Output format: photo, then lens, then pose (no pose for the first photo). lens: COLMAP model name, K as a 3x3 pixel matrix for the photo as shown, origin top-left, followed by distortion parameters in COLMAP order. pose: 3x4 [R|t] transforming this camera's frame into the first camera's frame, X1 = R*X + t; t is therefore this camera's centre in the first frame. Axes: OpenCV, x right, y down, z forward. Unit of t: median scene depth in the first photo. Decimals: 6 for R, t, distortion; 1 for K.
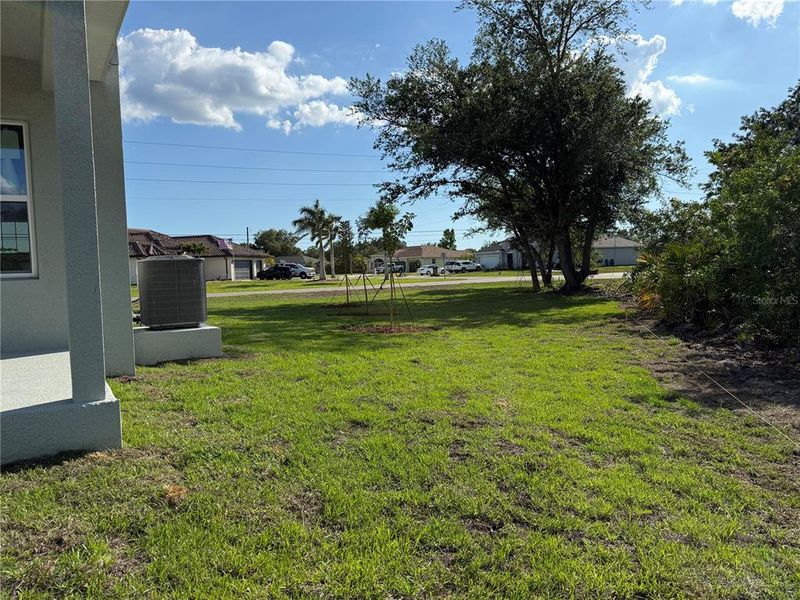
lens RADIAL K [[620.2, 0, 400.0], [0, 620.2, 300.0], [0, 0, 1]] dist [0.057813, -0.000276]
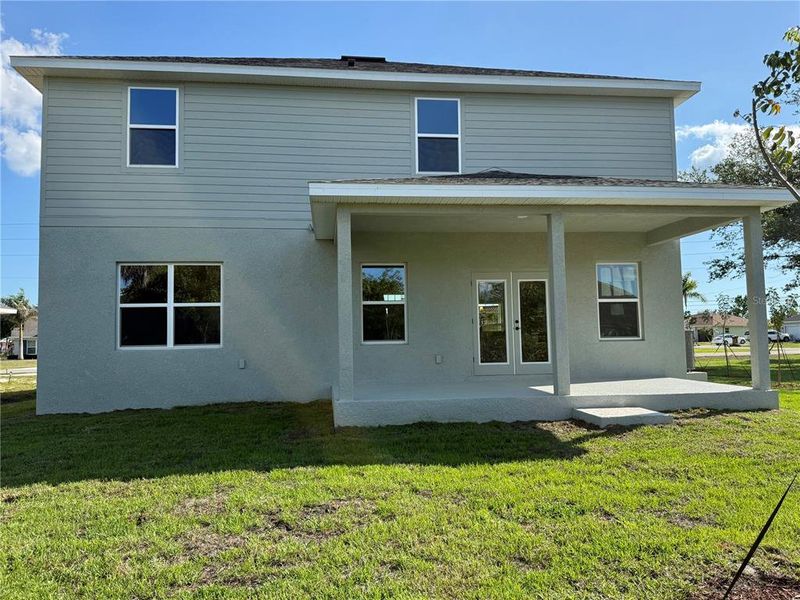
lens RADIAL K [[617.2, 0, 404.8], [0, 617.2, 298.9], [0, 0, 1]] dist [0.057765, -0.087095]
pose [[0.920959, -0.008710, -0.389561, -0.098881], [-0.033960, 0.994152, -0.102513, 0.012393], [0.388176, 0.107639, 0.915278, -0.214612]]
